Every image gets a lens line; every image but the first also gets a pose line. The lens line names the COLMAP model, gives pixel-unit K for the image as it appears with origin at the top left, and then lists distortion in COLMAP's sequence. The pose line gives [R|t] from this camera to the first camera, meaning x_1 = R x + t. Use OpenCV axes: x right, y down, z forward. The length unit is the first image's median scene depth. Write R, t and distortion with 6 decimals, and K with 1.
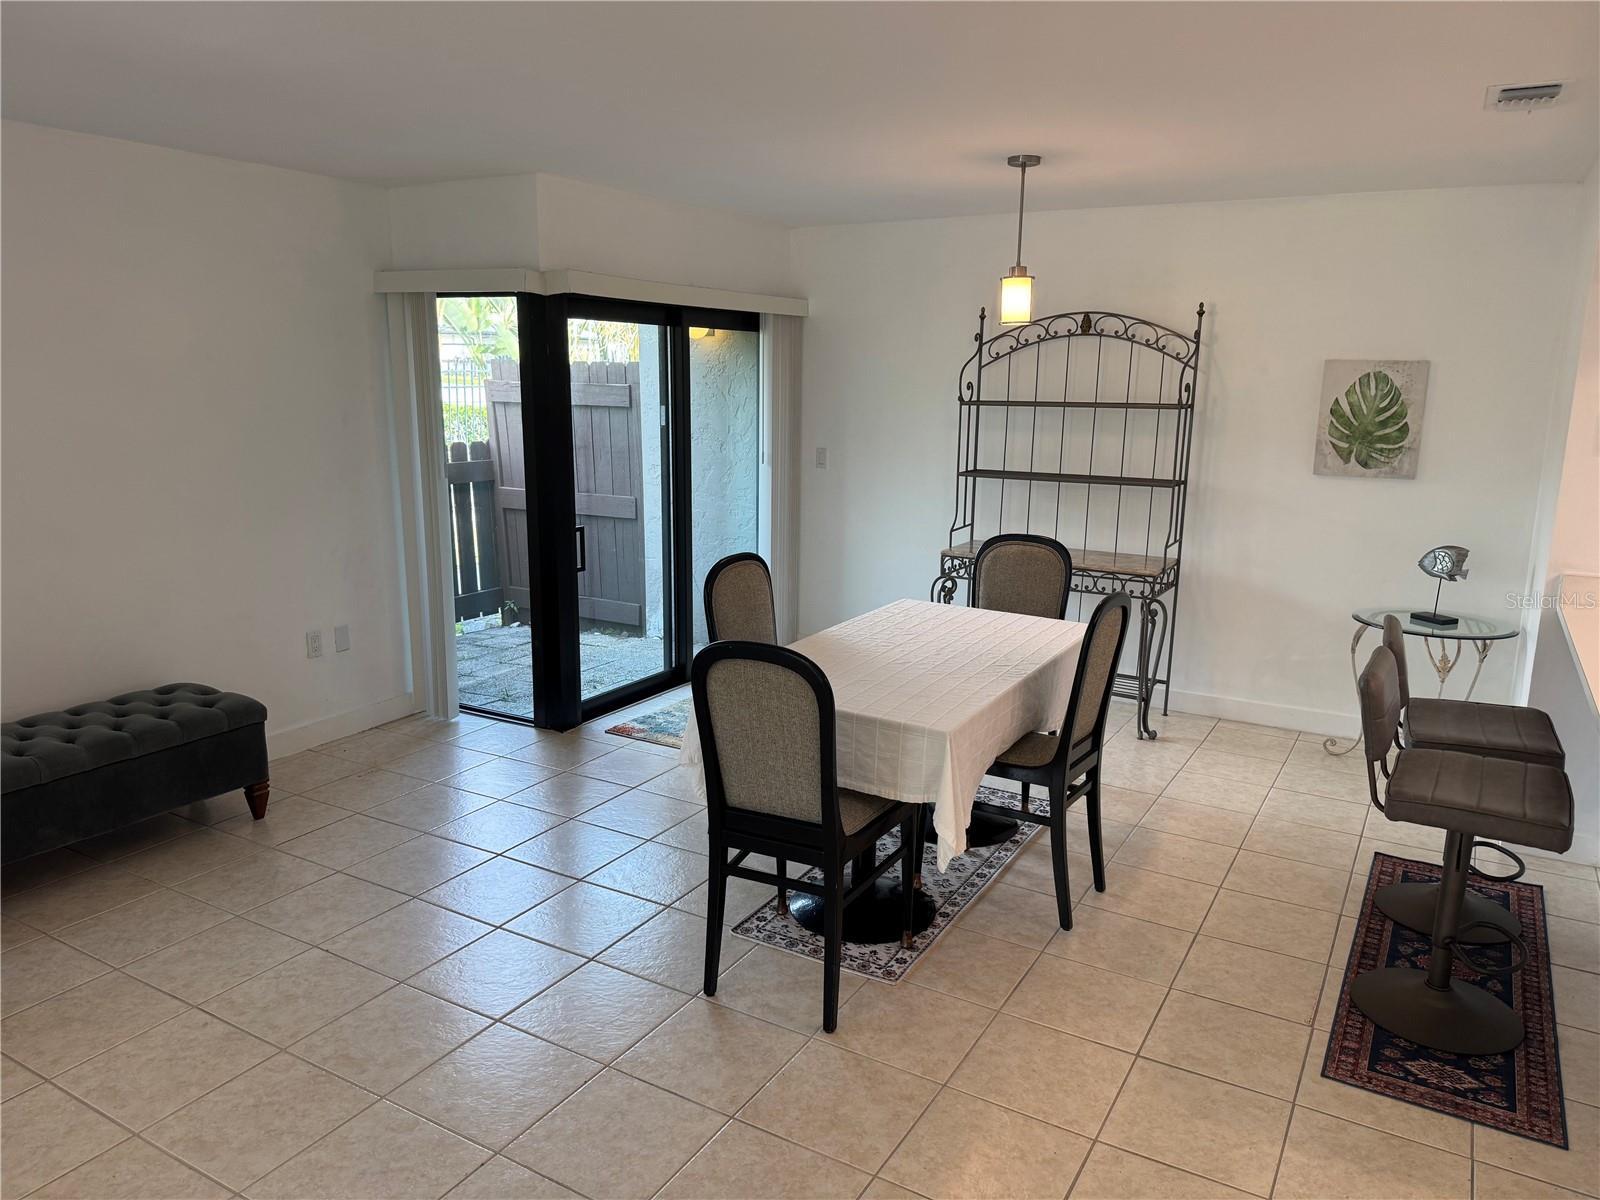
lens RADIAL K [[1125.8, 0, 806.2], [0, 1125.8, 614.7], [0, 0, 1]] dist [0.045166, -0.058003]
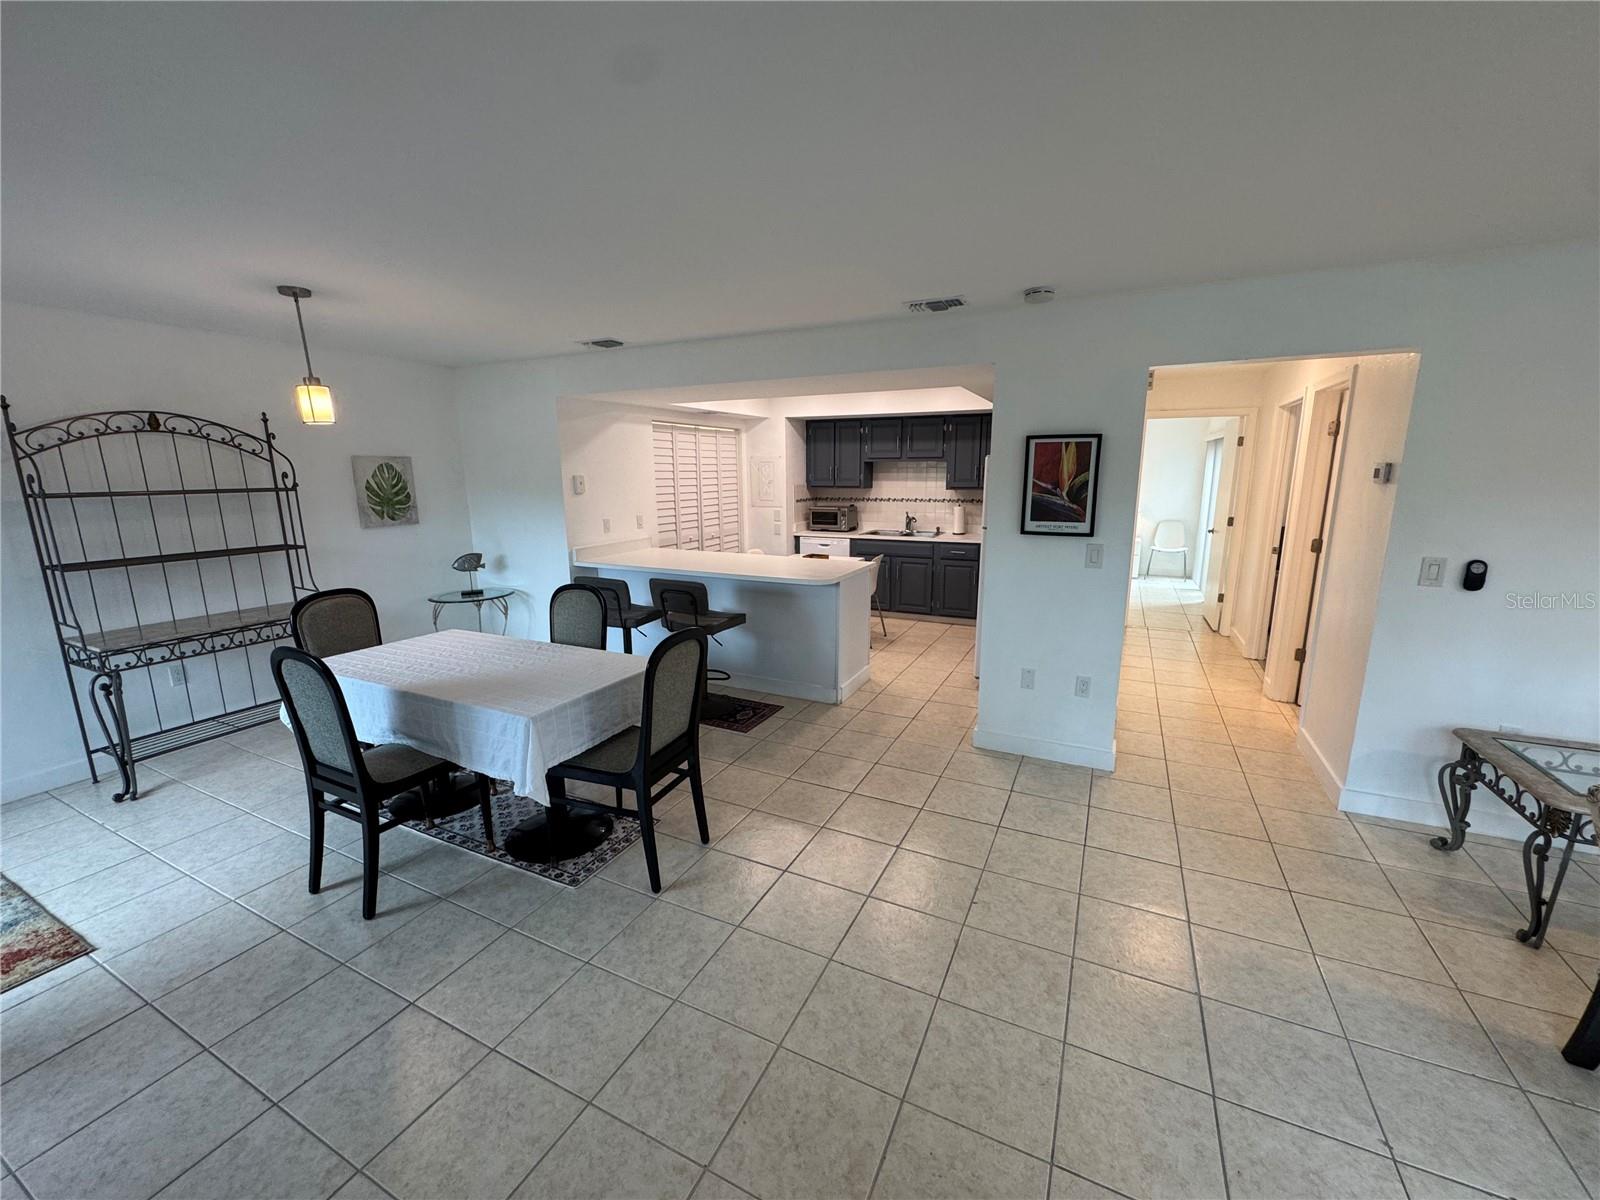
lens RADIAL K [[638.7, 0, 802.4], [0, 638.7, 598.1], [0, 0, 1]] dist [-0.003992, 0.000431]
pose [[-0.078939, -0.208137, 0.974909, -0.475256], [0.218840, 0.950487, 0.220642, -0.091541], [-0.972563, 0.230766, -0.029482, 0.445717]]
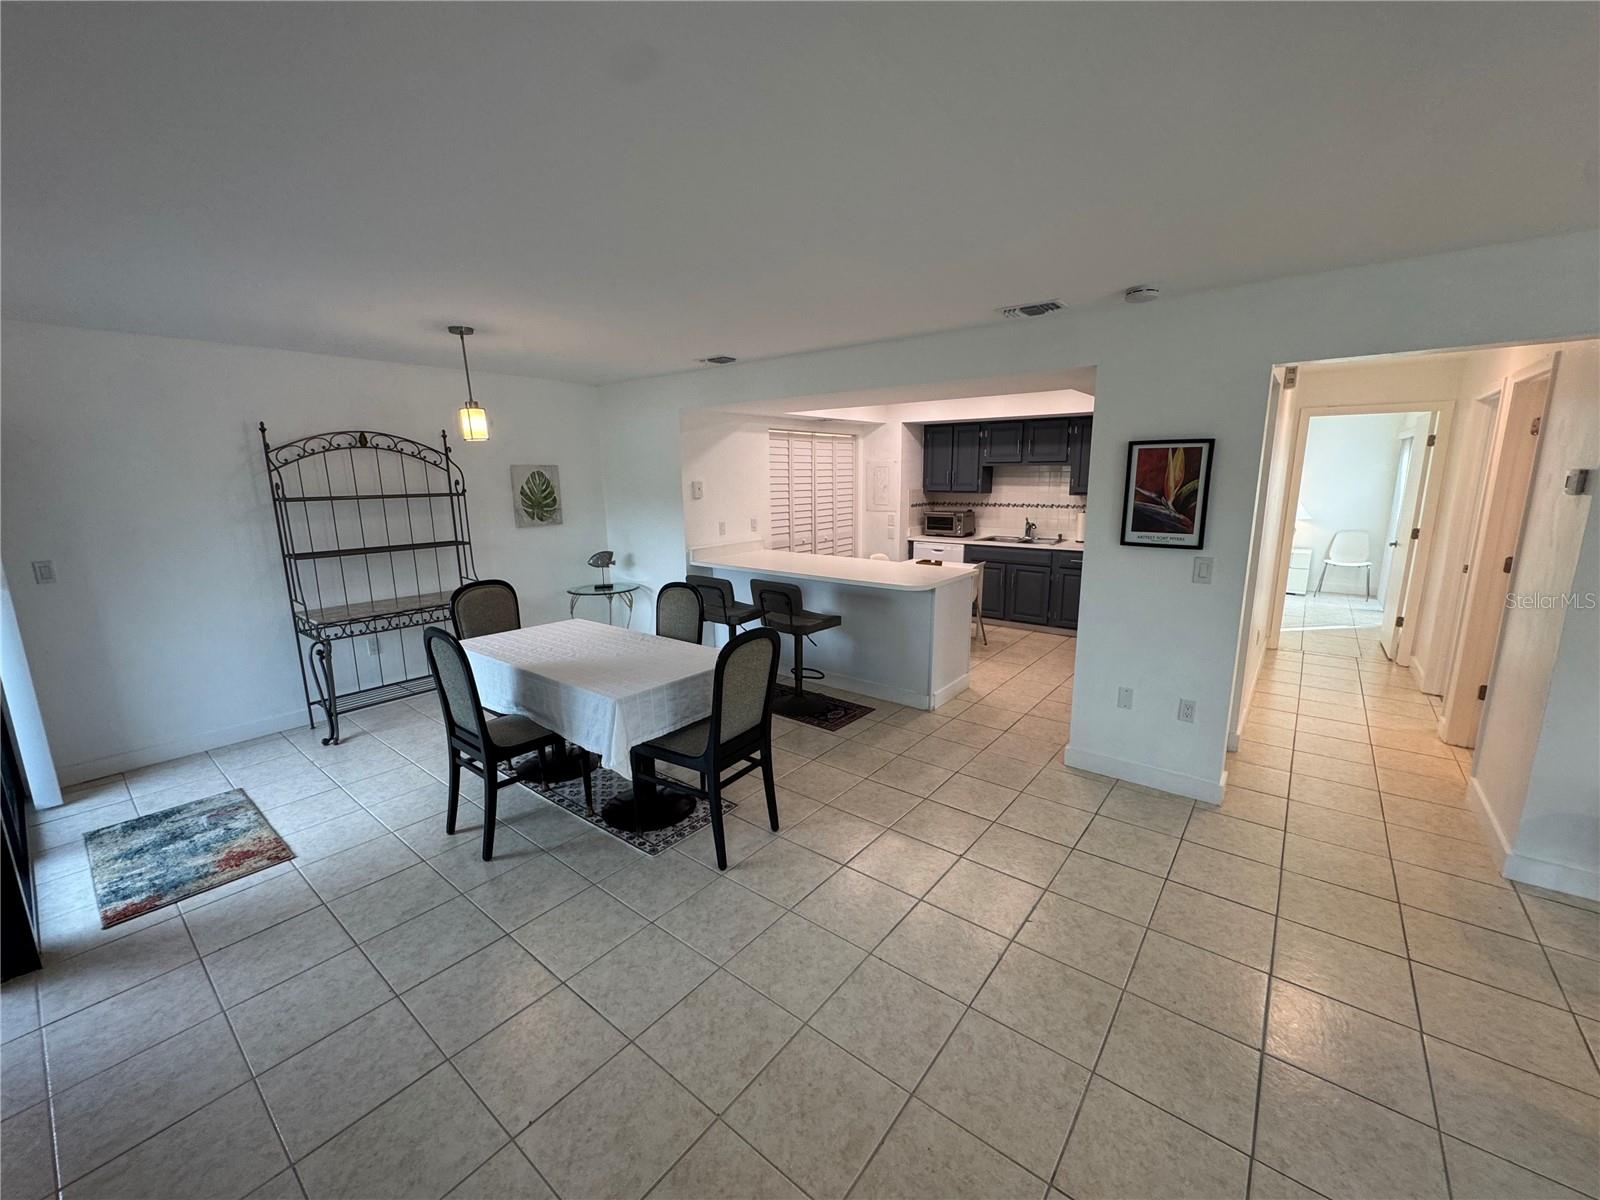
lens RADIAL K [[638.7, 0, 802.3], [0, 638.7, 596.7], [0, 0, 1]] dist [-0.003992, 0.000431]
pose [[0.135862, -0.202147, 0.969886, -0.495189], [0.223749, 0.959931, 0.168729, -0.086107], [-0.965131, 0.194087, 0.175648, 0.392755]]
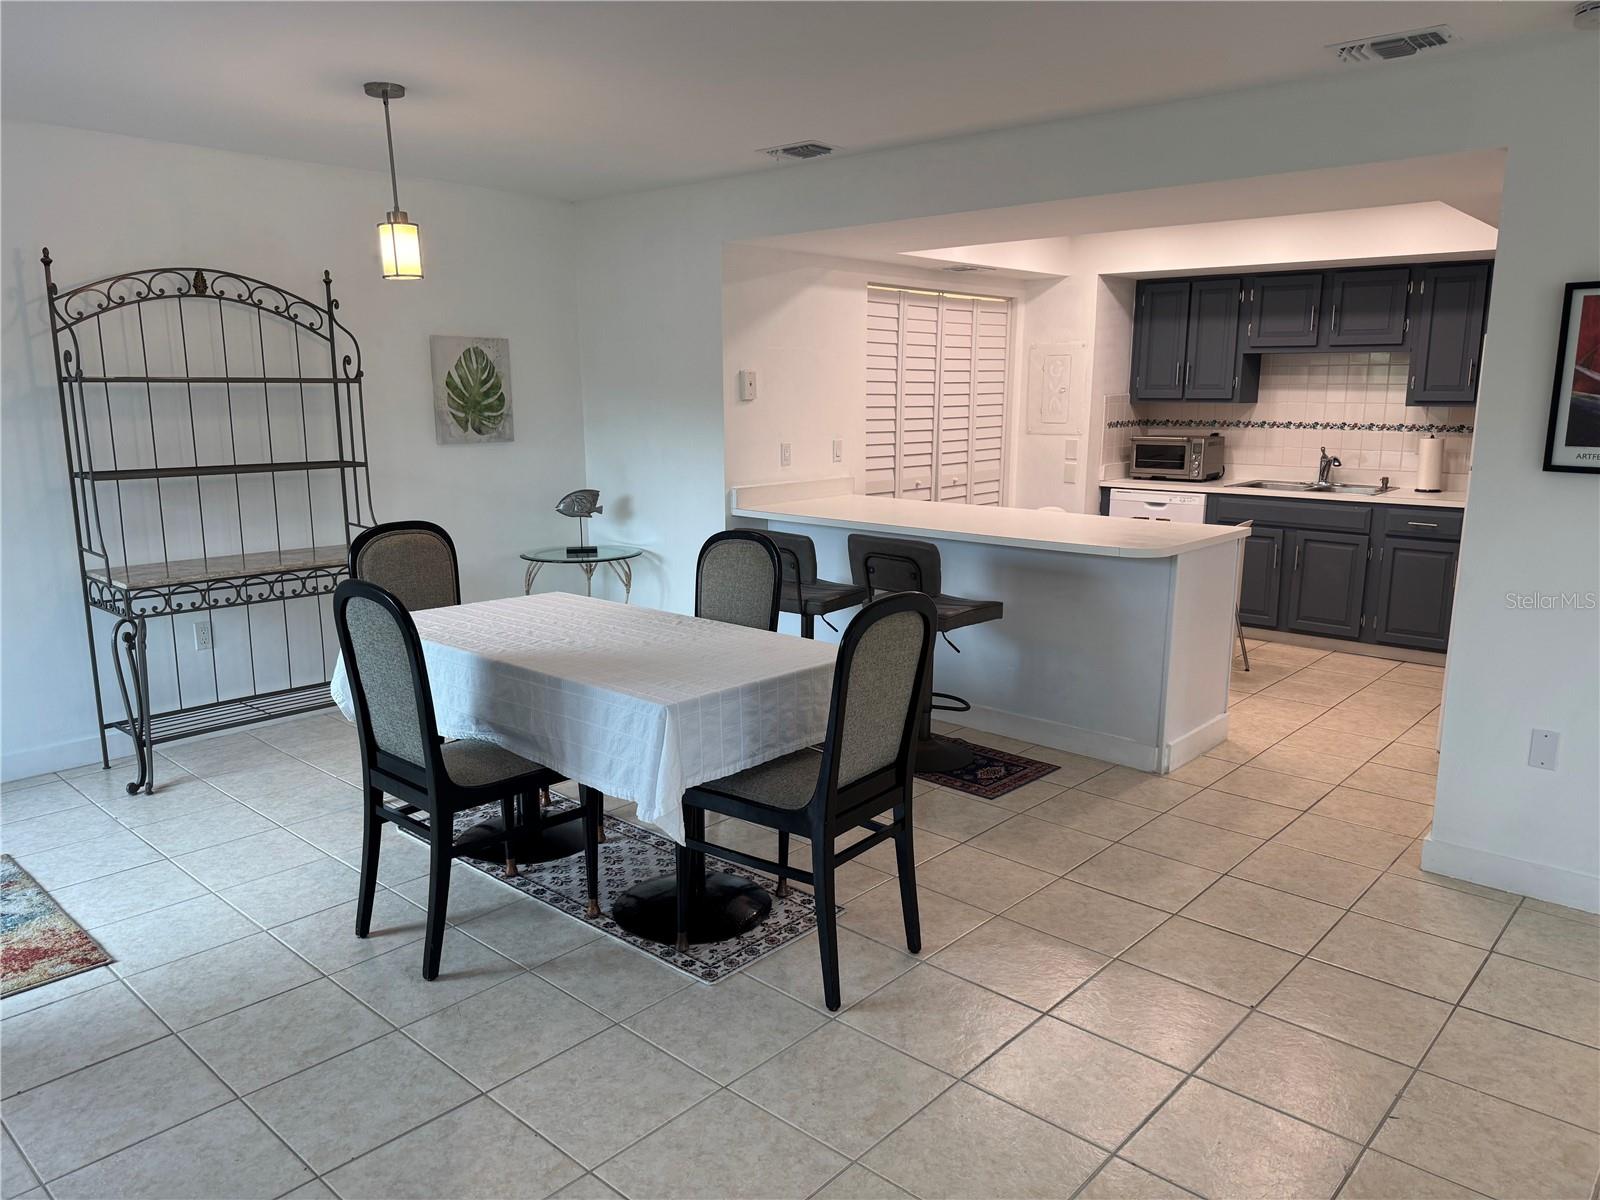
lens RADIAL K [[1125.8, 0, 799.3], [0, 1125.8, 603.6], [0, 0, 1]] dist [0.045166, -0.058003]
pose [[0.197960, -0.196032, 0.960408, -0.522060], [0.210606, 0.965421, 0.153645, -0.069804], [-0.957318, 0.171852, 0.232400, 0.447723]]
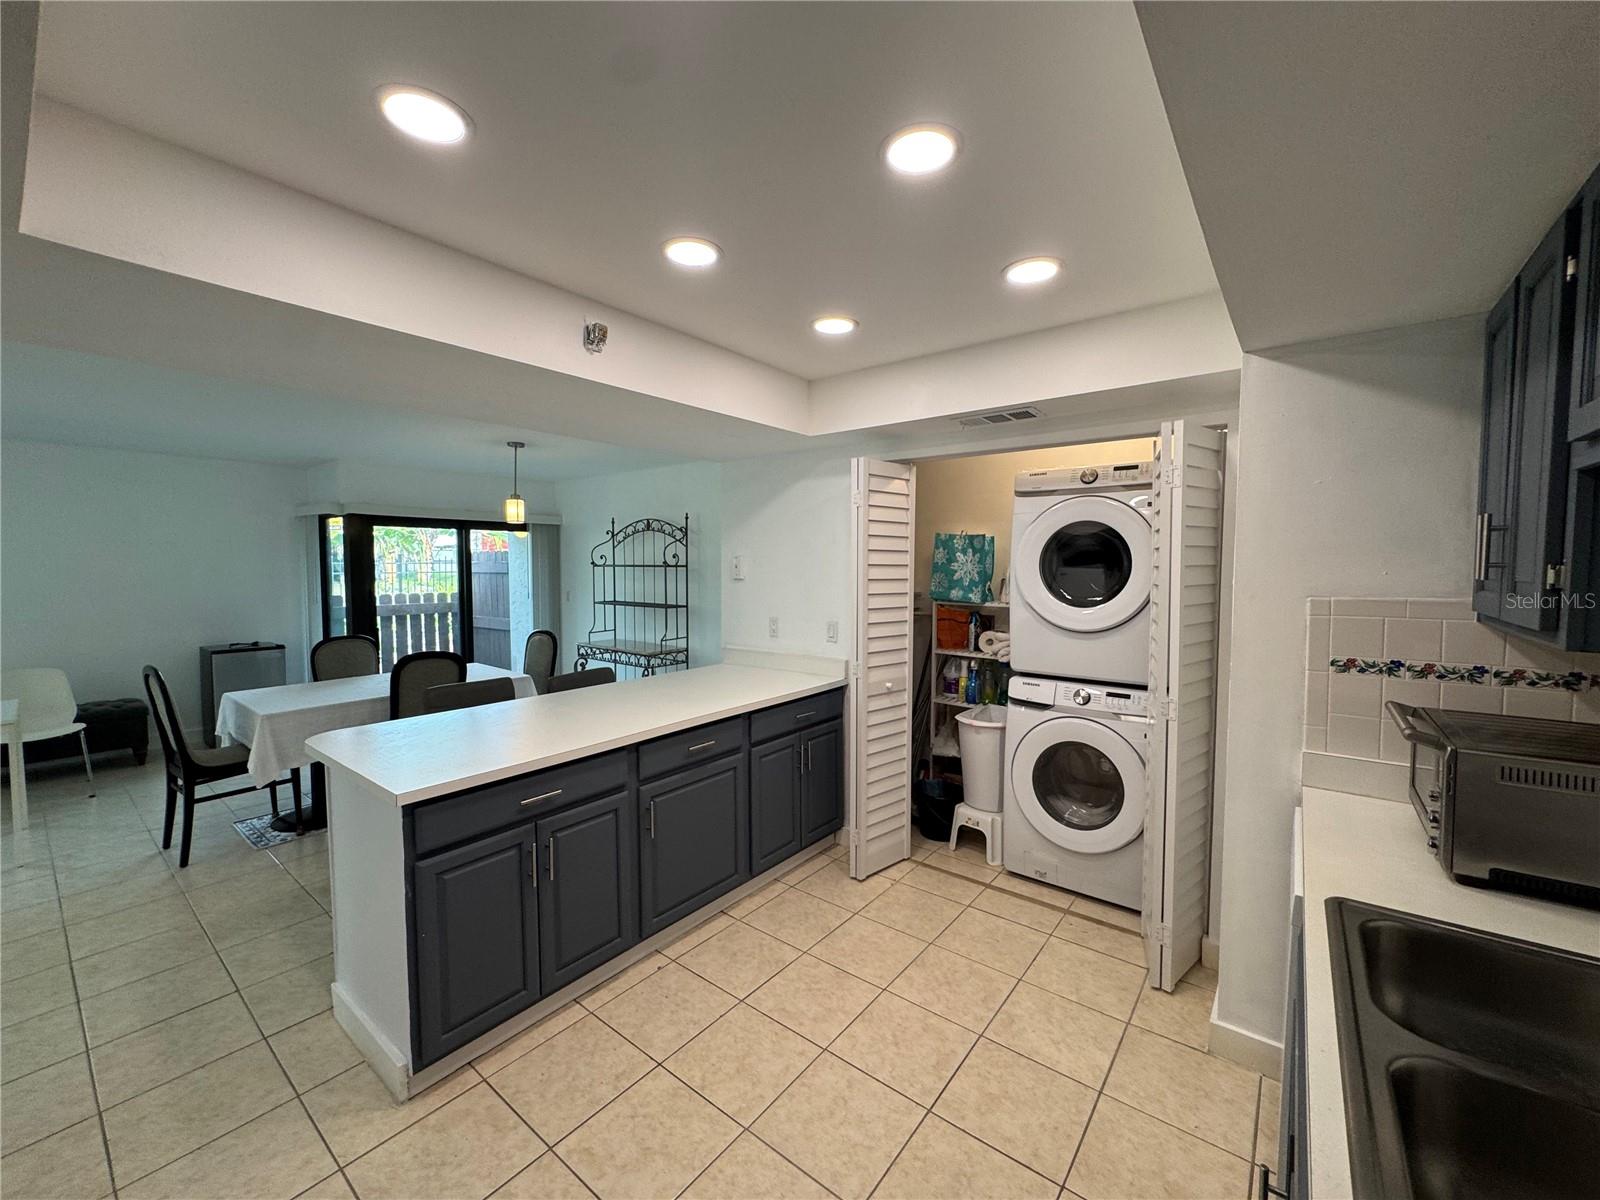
lens RADIAL K [[638.7, 0, 808.8], [0, 638.7, 599.9], [0, 0, 1]] dist [-0.003992, 0.000431]
pose [[0.991386, -0.004246, -0.130905, 0.683064], [-0.016336, 0.987660, -0.155760, 0.034425], [0.129951, 0.156557, 0.979083, -0.004853]]
